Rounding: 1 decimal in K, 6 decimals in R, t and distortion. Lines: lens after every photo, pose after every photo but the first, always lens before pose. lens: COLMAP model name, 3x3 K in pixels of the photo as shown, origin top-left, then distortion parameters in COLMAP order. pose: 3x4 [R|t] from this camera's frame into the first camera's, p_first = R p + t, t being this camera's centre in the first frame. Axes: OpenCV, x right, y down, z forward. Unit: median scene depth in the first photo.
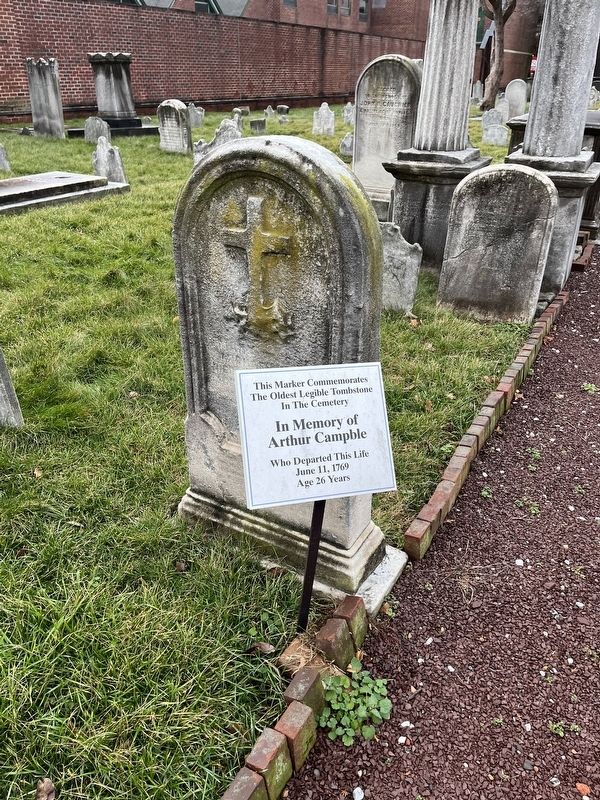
lens RADIAL K [[594.6, 0, 297.4], [0, 594.6, 399.8], [0, 0, 1]] dist [0.065455, -0.090551]
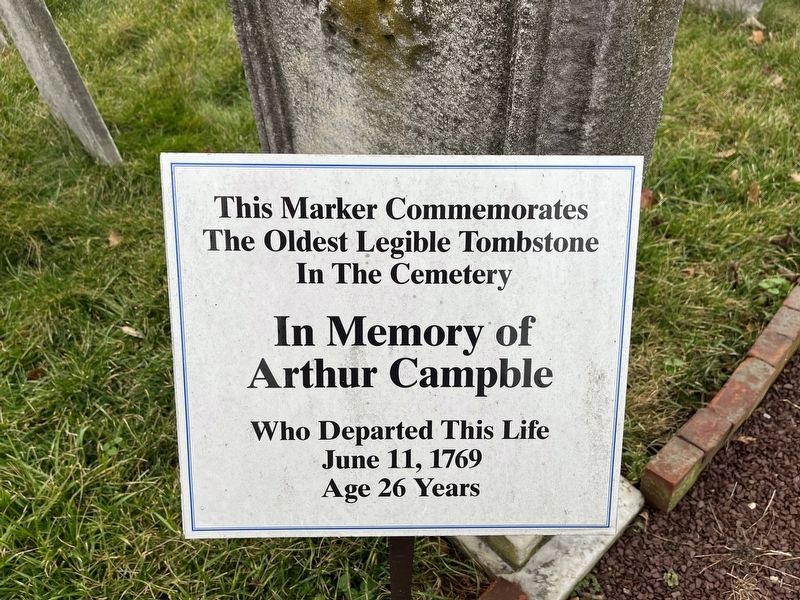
lens RADIAL K [[594.6, 0, 394.8], [0, 594.6, 303.0], [0, 0, 1]] dist [0.065455, -0.090551]
pose [[0.953239, 0.162885, -0.254566, 0.111038], [-0.079823, 0.948113, 0.307750, -0.079249], [0.291485, -0.273039, 0.916780, 0.679719]]
